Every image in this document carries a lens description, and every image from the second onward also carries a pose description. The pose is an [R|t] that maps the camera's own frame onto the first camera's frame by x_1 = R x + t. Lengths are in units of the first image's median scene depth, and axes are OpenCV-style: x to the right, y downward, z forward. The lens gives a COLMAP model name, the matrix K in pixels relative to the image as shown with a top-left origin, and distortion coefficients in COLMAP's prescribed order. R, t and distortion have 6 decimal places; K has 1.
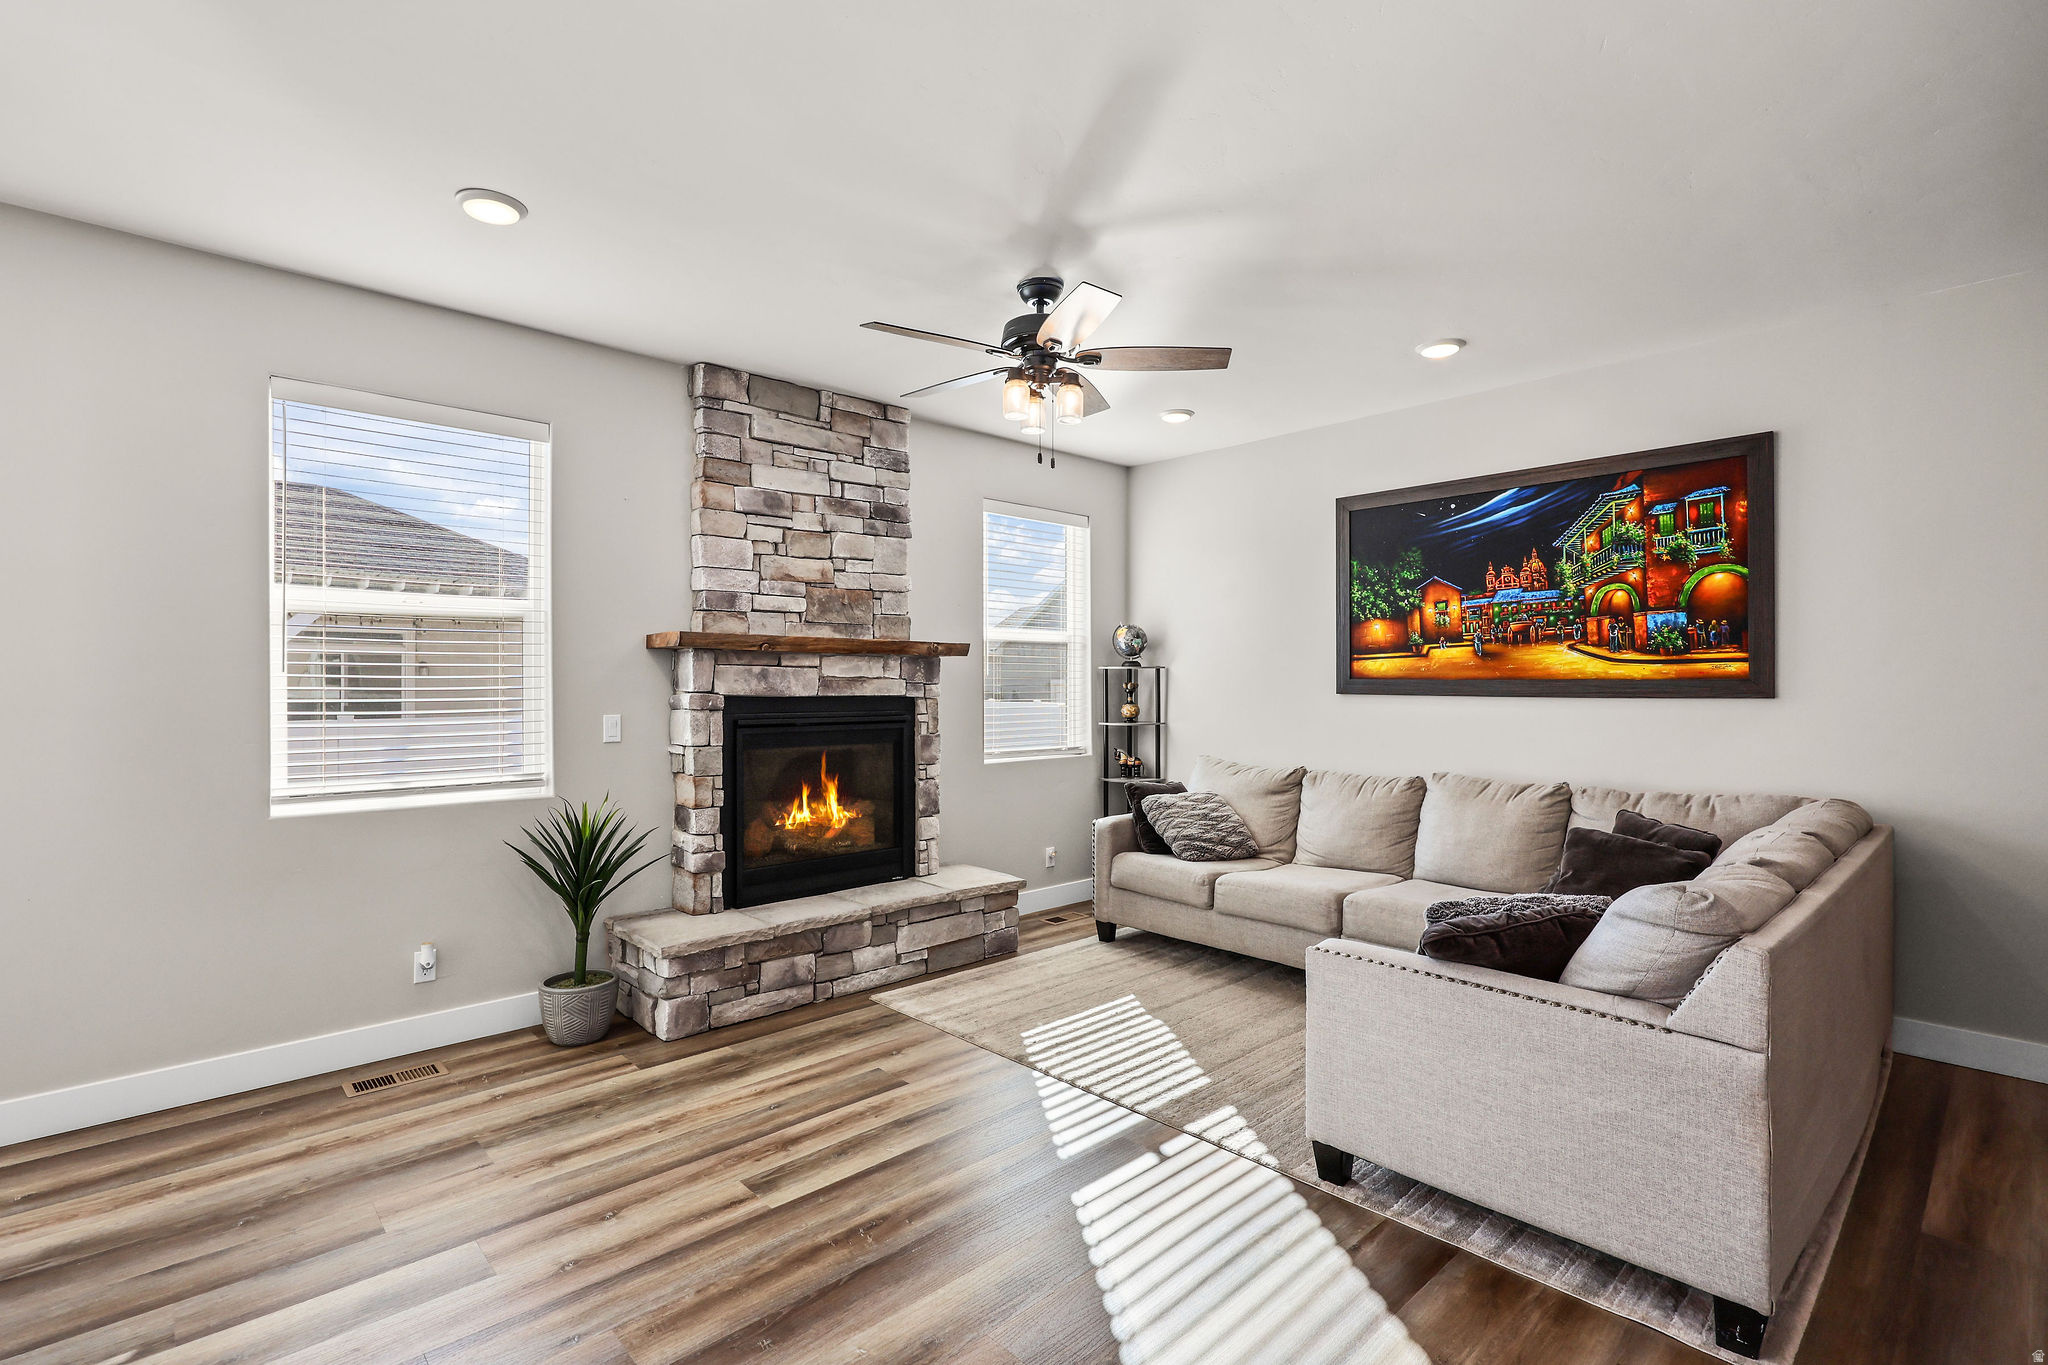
lens RADIAL K [[948.3, 0, 1013.1], [0, 948.3, 681.7], [0, 0, 1]] dist [0.000681, 0.000175]
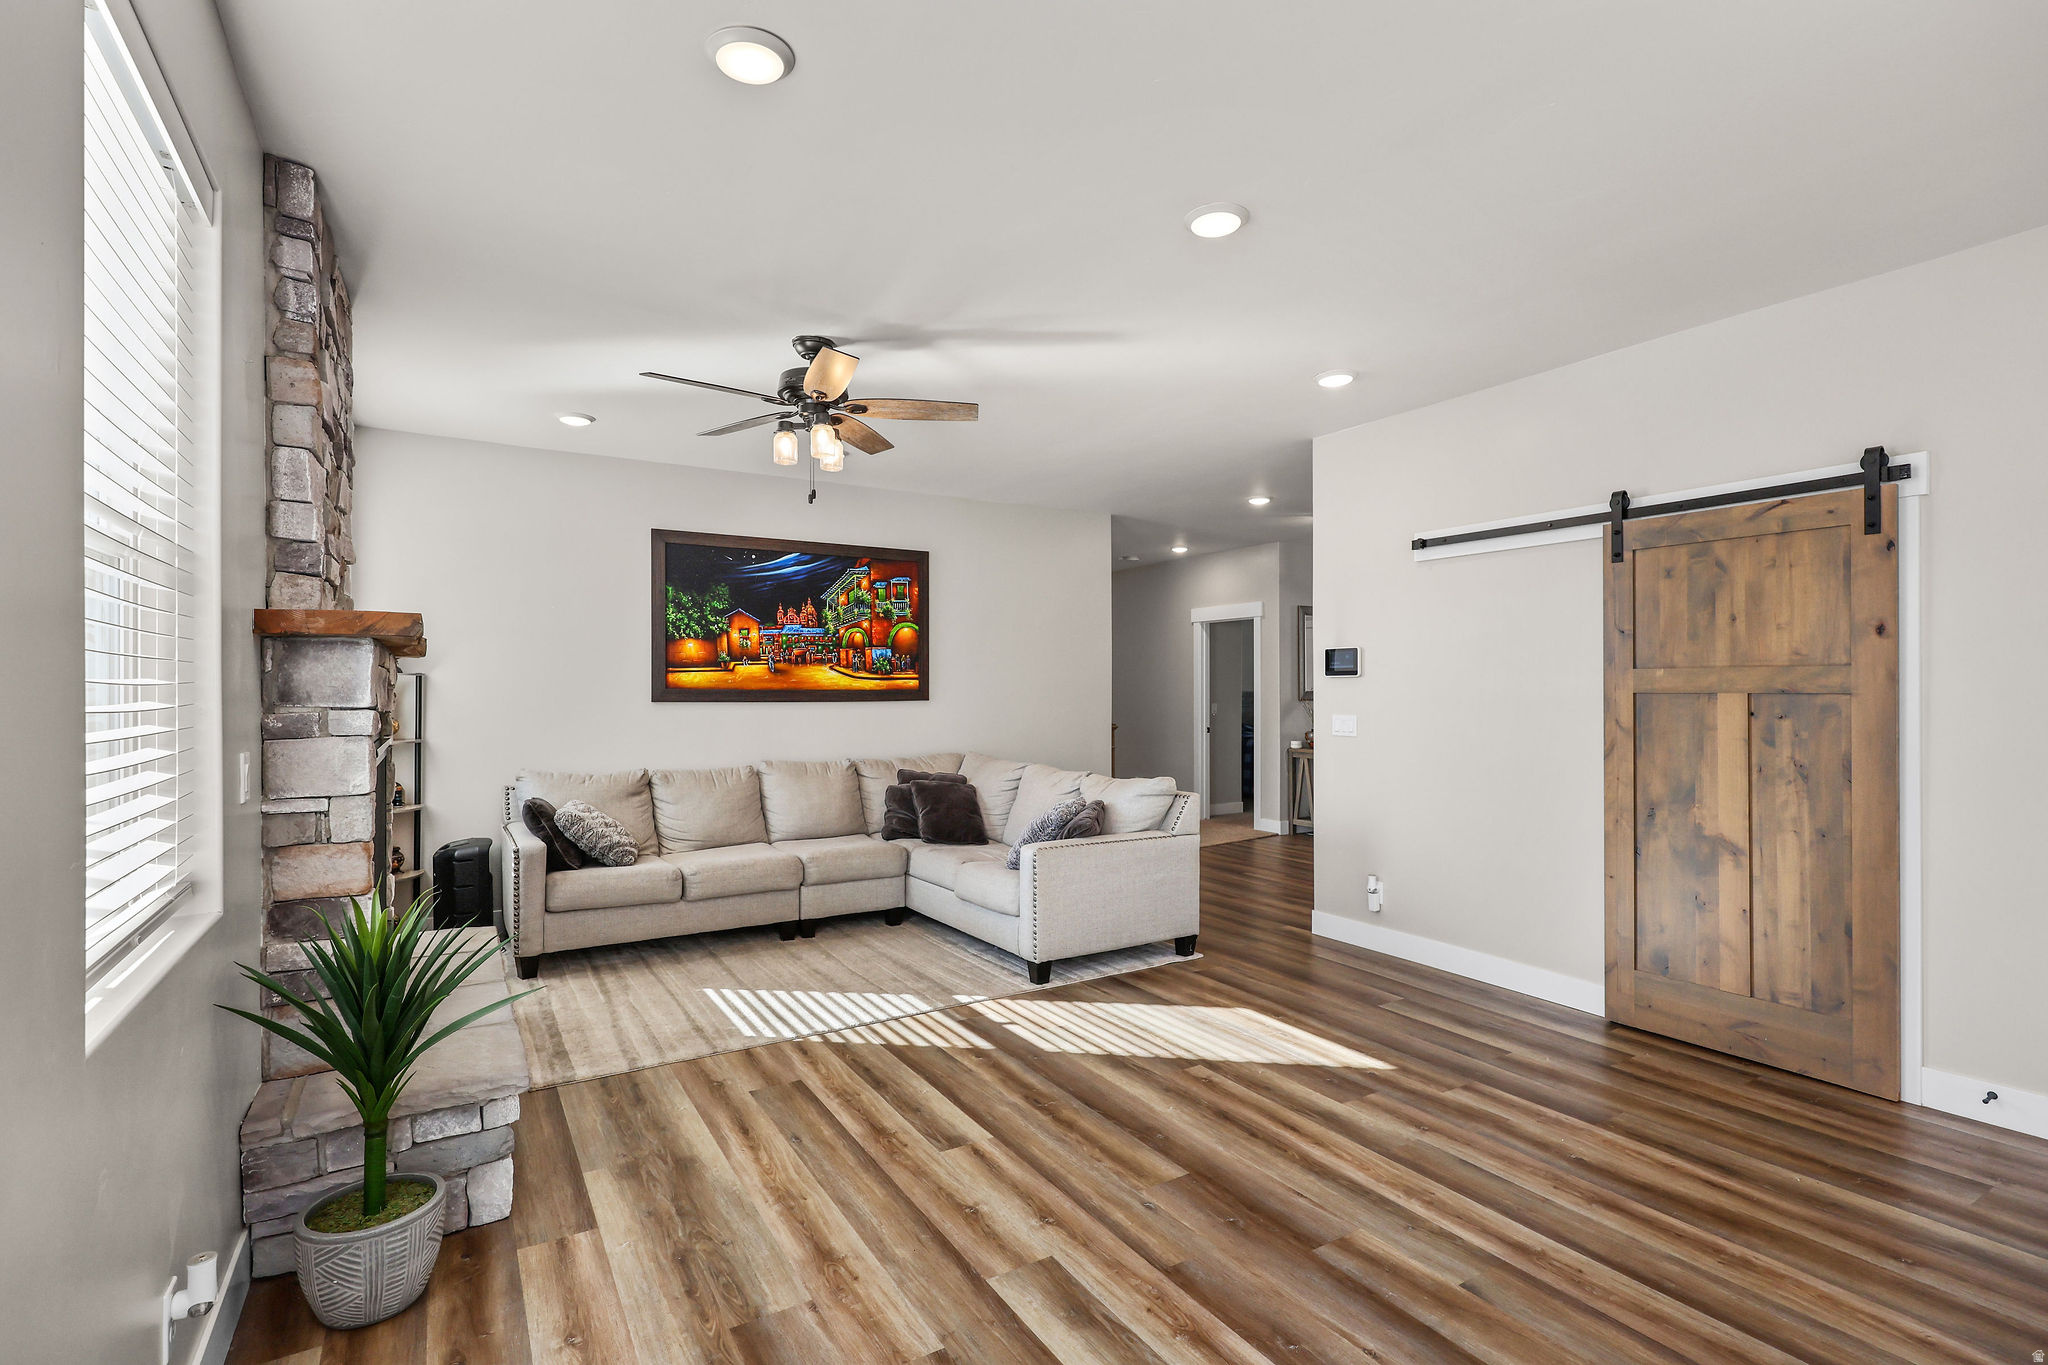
lens RADIAL K [[949.0, 0, 1011.5], [0, 949.0, 689.8], [0, 0, 1]] dist [-0.001936, -0.000032]
pose [[0.202832, 0.000988, 0.979213, -0.816408], [-0.000730, 0.999999, -0.000858, -0.001141], [-0.979213, -0.000540, 0.202832, 0.427738]]
